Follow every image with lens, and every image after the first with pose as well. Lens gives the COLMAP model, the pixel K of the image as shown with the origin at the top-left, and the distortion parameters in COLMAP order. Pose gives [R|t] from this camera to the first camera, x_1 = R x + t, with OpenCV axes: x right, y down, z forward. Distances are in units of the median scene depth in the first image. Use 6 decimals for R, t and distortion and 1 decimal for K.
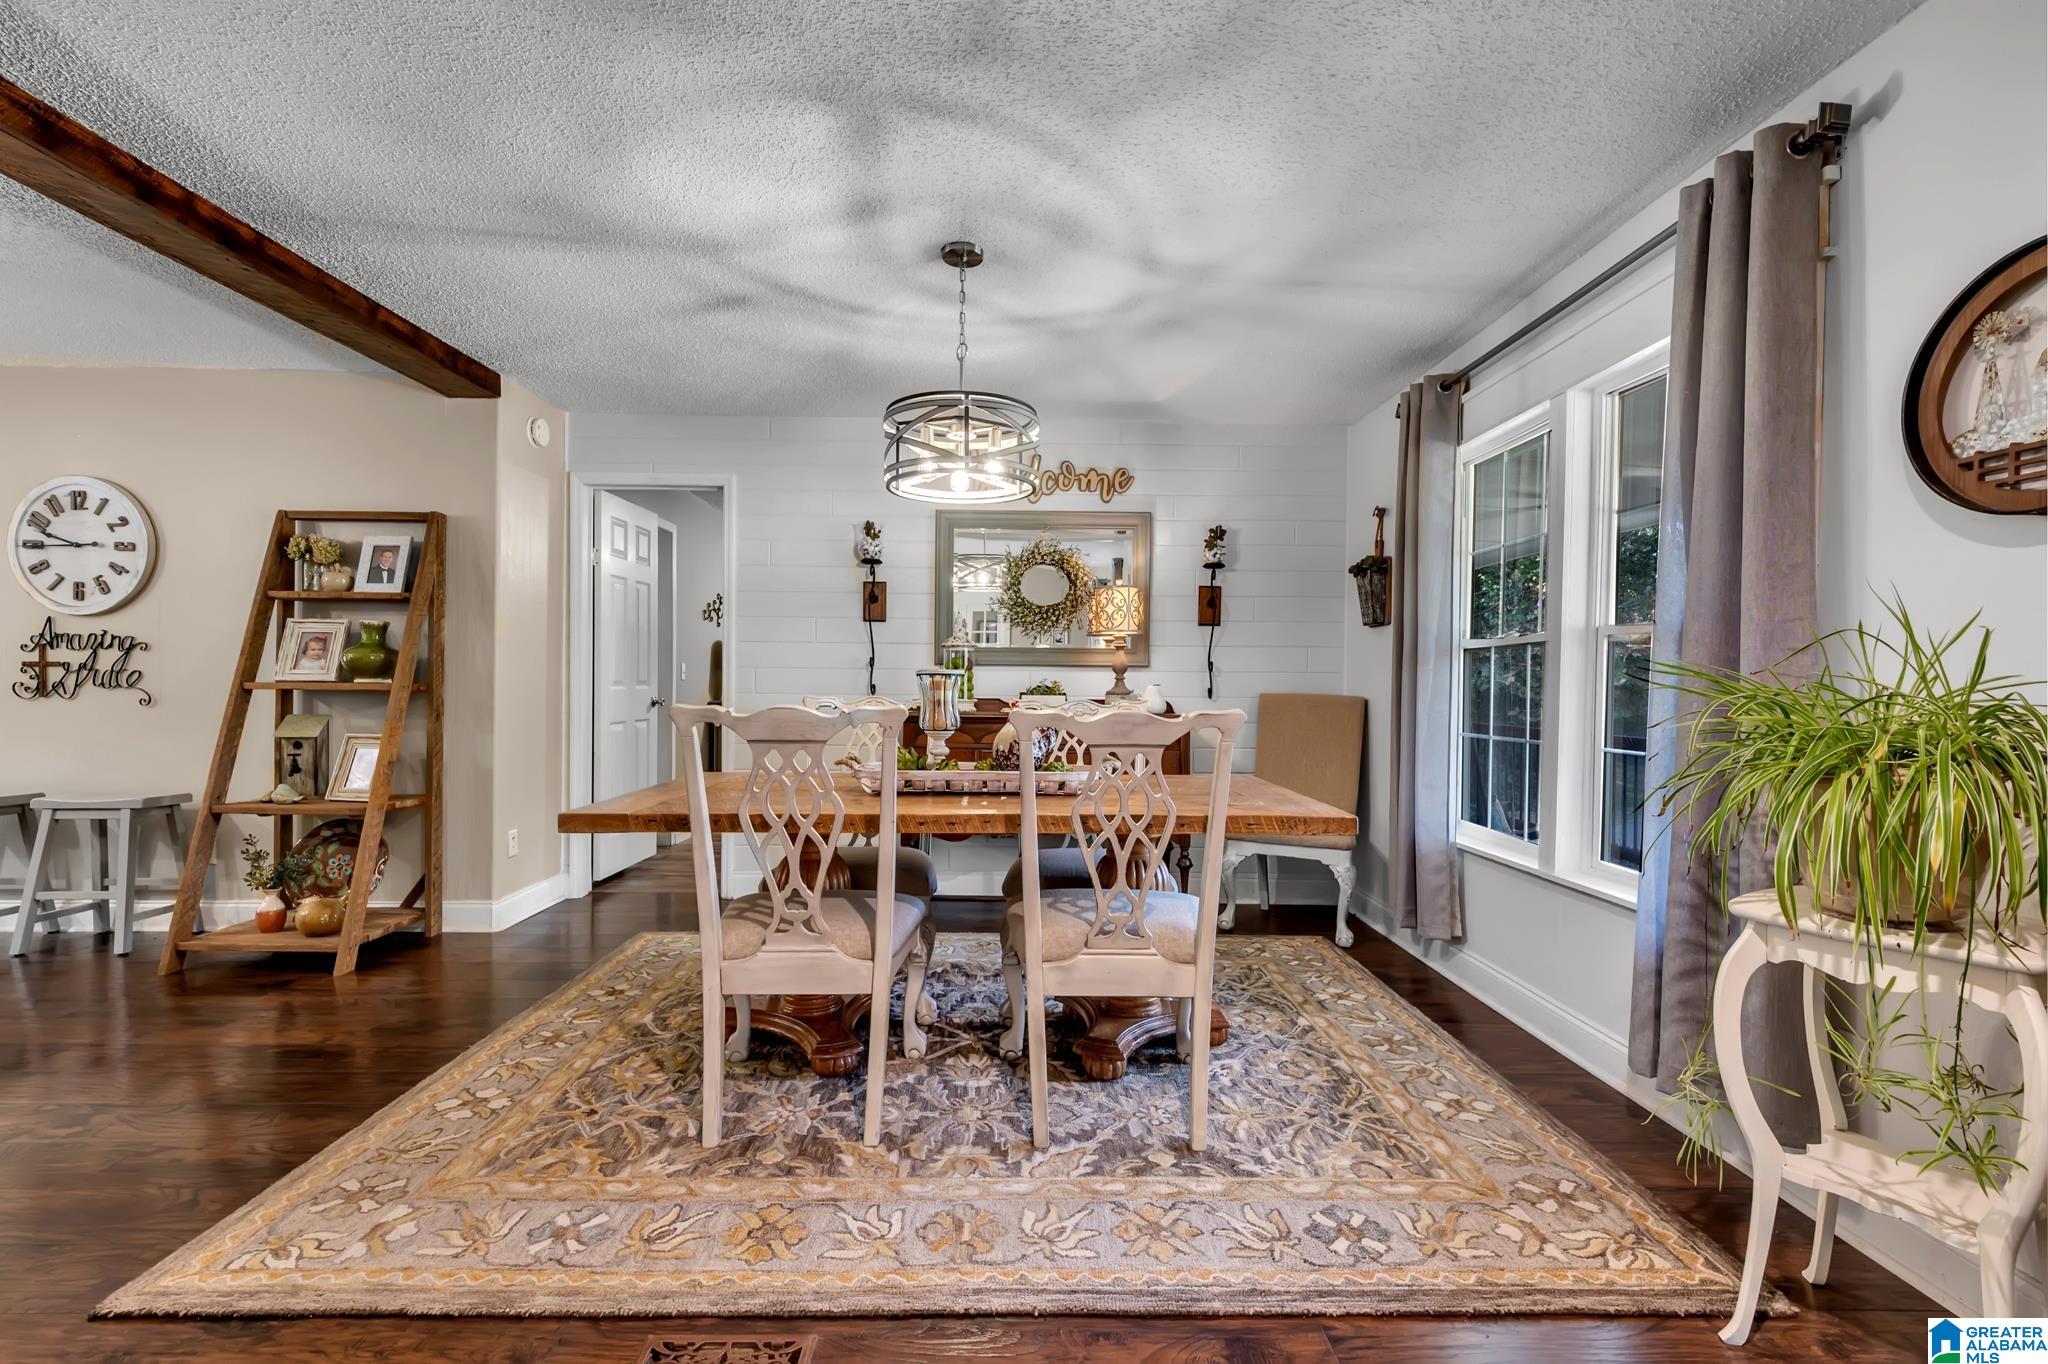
lens RADIAL K [[892.4, 0, 1032.8], [0, 892.4, 686.7], [0, 0, 1]] dist [-0.000942, -0.000243]
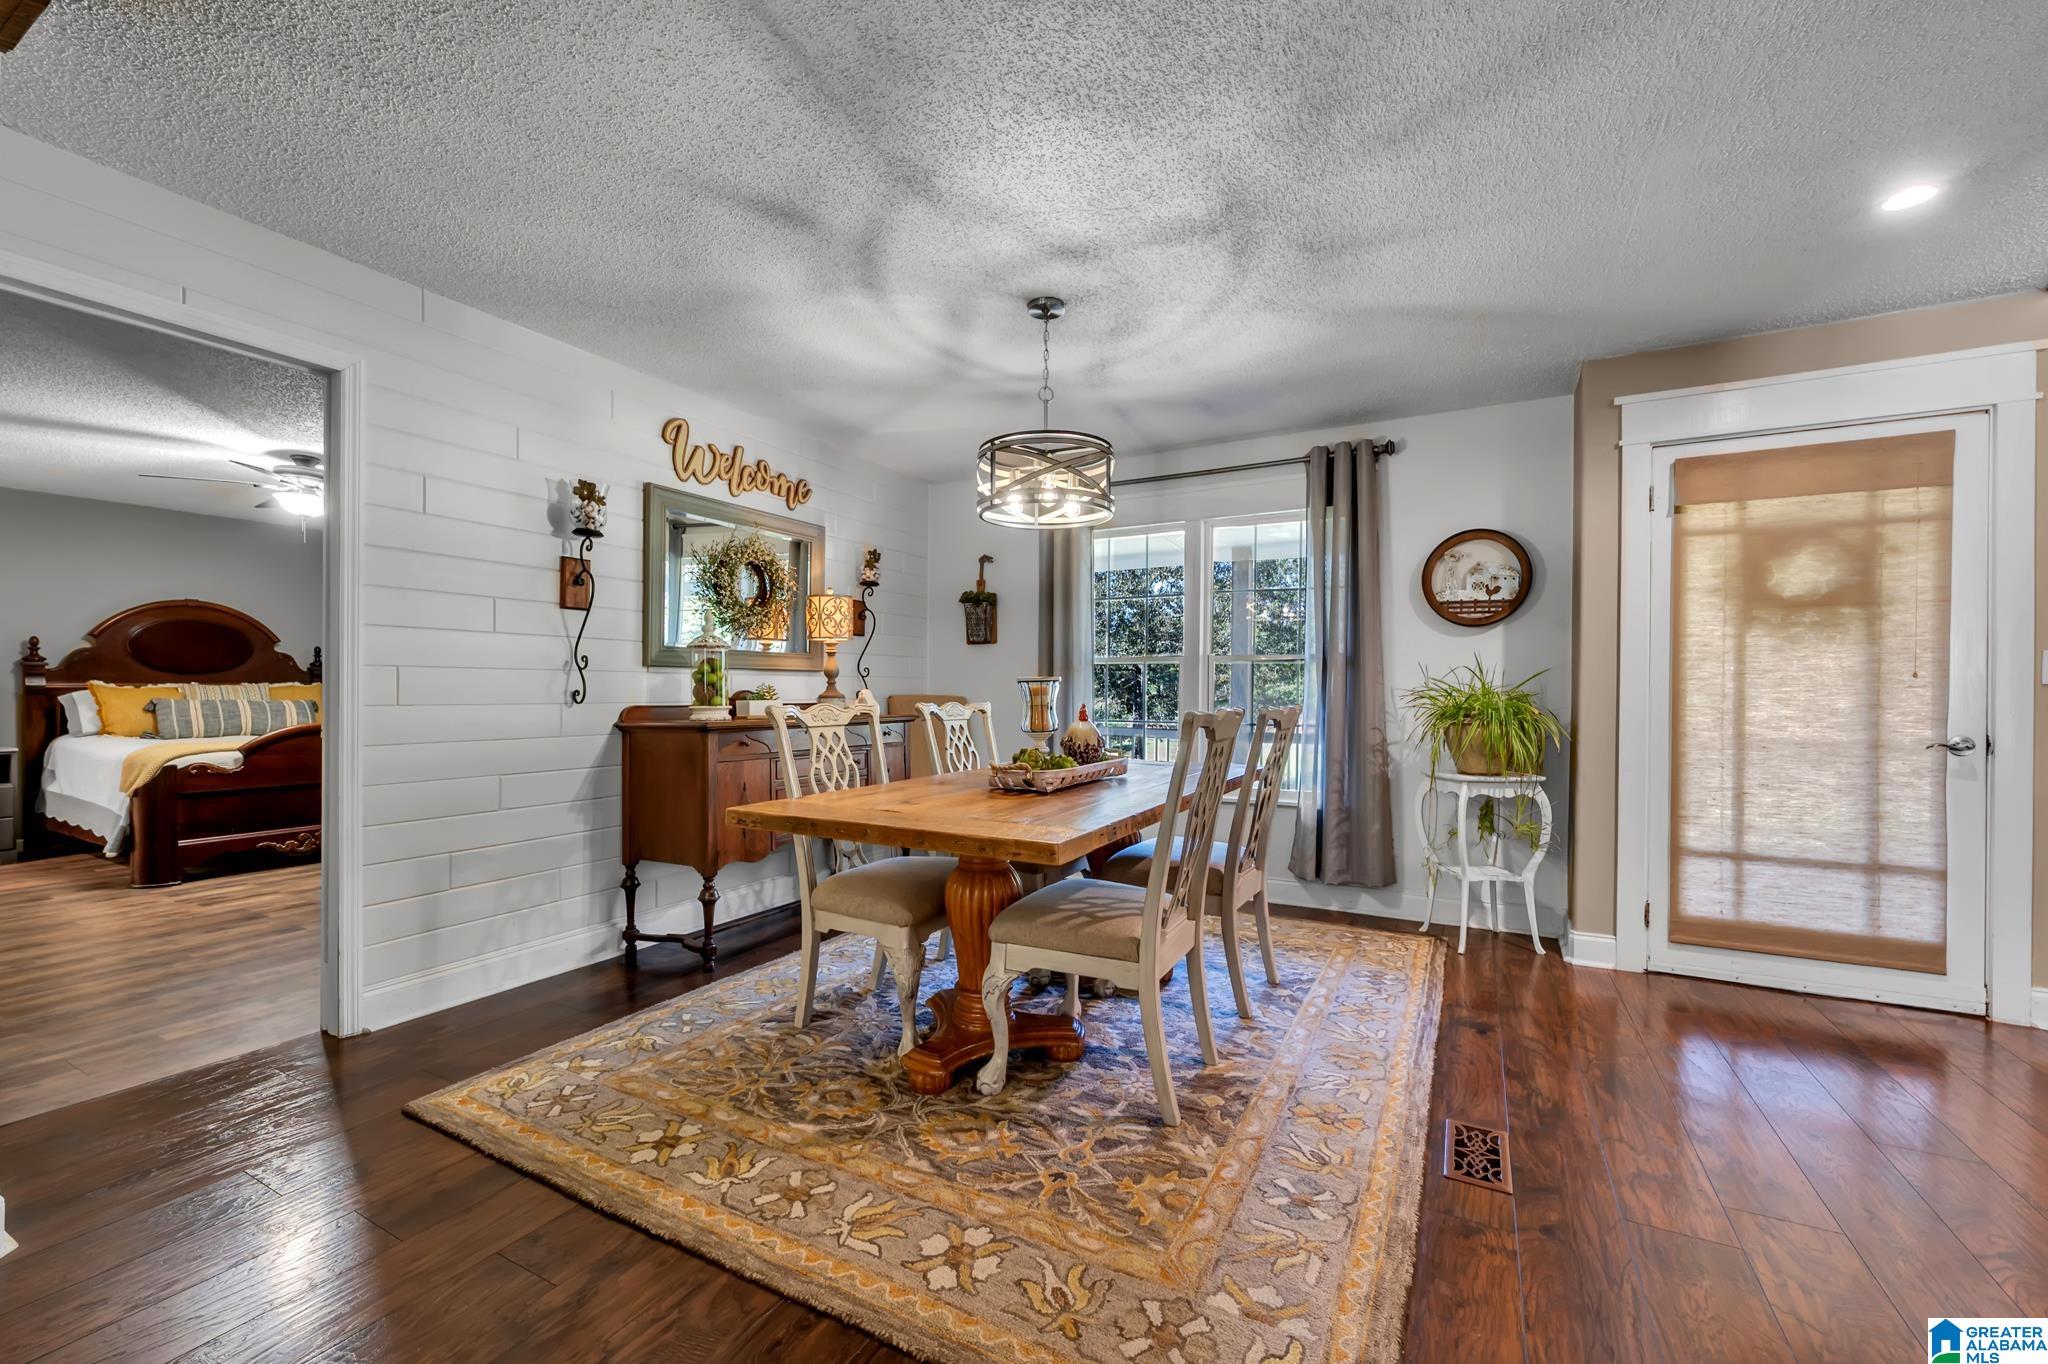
lens RADIAL K [[828.8, 0, 1000.8], [0, 828.8, 691.5], [0, 0, 1]] dist [-0.001139, 0.000017]
pose [[0.503387, -0.009636, 0.864007, -0.730178], [0.005060, 0.999954, 0.008204, -0.006855], [-0.864046, 0.000242, 0.503413, 0.376195]]
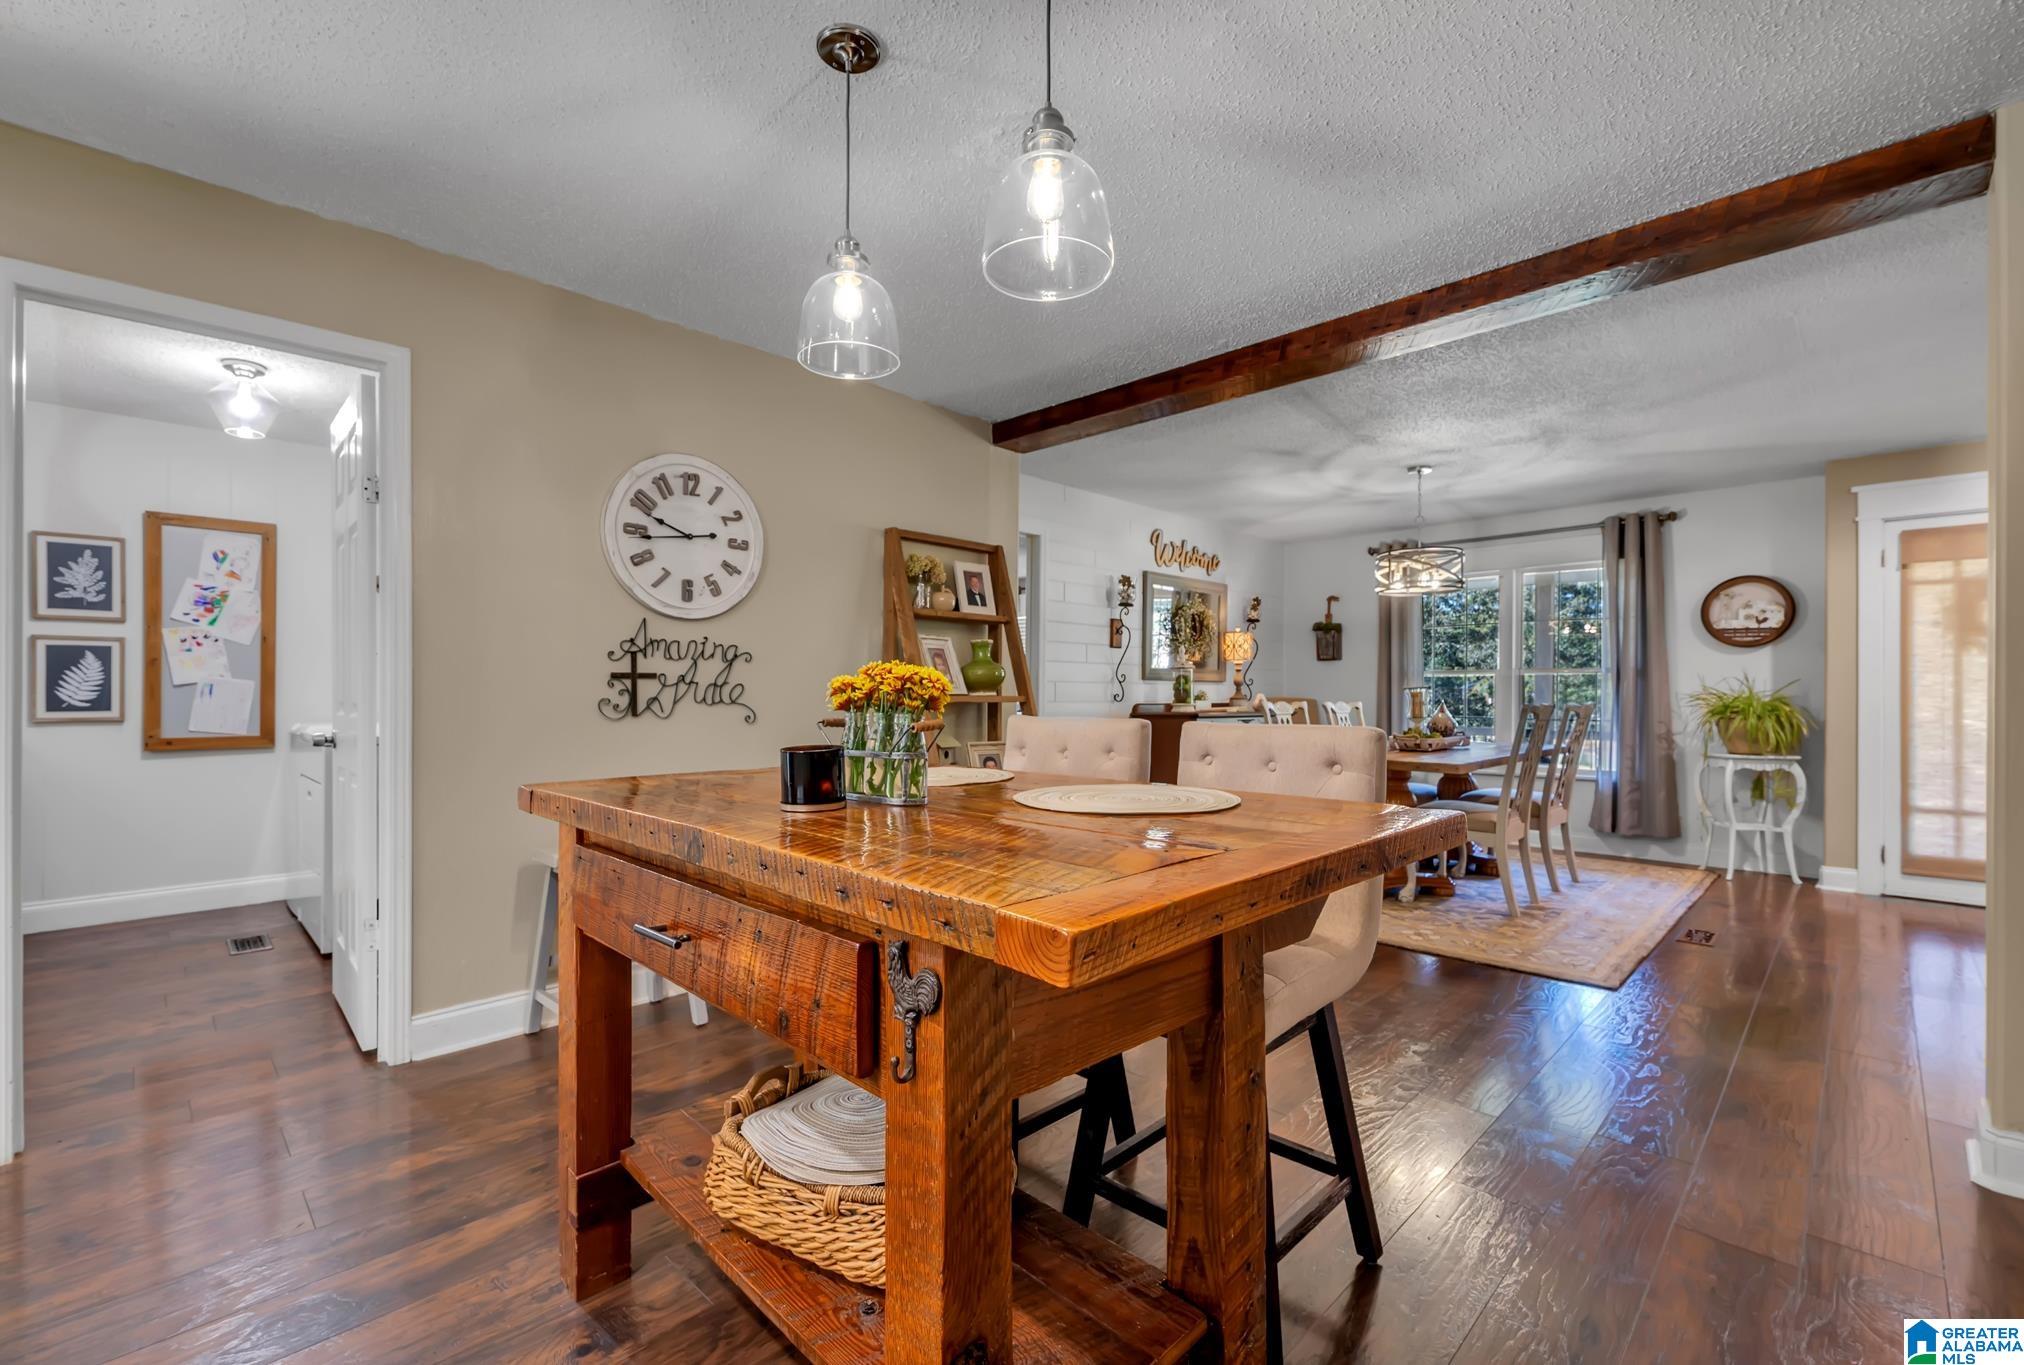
lens RADIAL K [[866.2, 0, 983.0], [0, 866.2, 686.6], [0, 0, 1]] dist [0.001950, -0.000166]
pose [[0.725158, -0.000809, 0.688582, -1.469667], [0.005928, 0.999970, -0.005068, -0.010269], [-0.688557, 0.007757, 0.725140, 0.214092]]
